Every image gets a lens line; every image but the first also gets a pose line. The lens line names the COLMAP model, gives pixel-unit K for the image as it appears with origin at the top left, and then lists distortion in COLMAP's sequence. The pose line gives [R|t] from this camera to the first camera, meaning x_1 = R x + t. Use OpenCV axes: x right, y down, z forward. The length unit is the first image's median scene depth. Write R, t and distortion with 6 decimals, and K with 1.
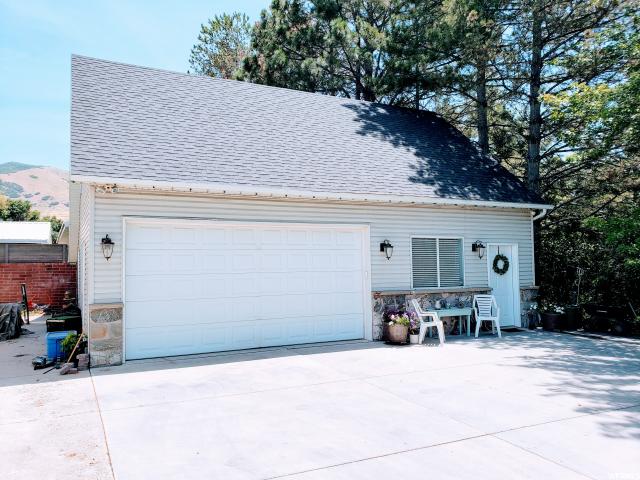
lens RADIAL K [[478.3, 0, 320.0], [0, 478.3, 240.0], [0, 0, 1]] dist [0.022285, -0.001872]
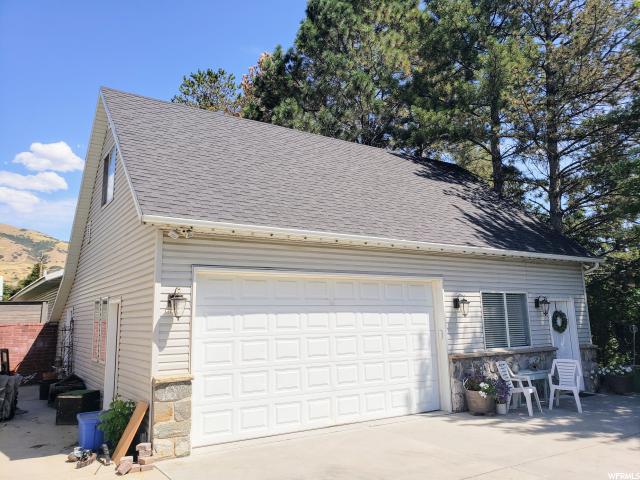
lens RADIAL K [[478.3, 0, 320.0], [0, 478.3, 240.0], [0, 0, 1]] dist [0.022285, -0.001872]
pose [[0.995056, 0.007973, 0.099000, -0.210773], [0.003812, 0.992973, -0.118280, 0.002949], [-0.099247, 0.118072, 0.988033, 0.122570]]
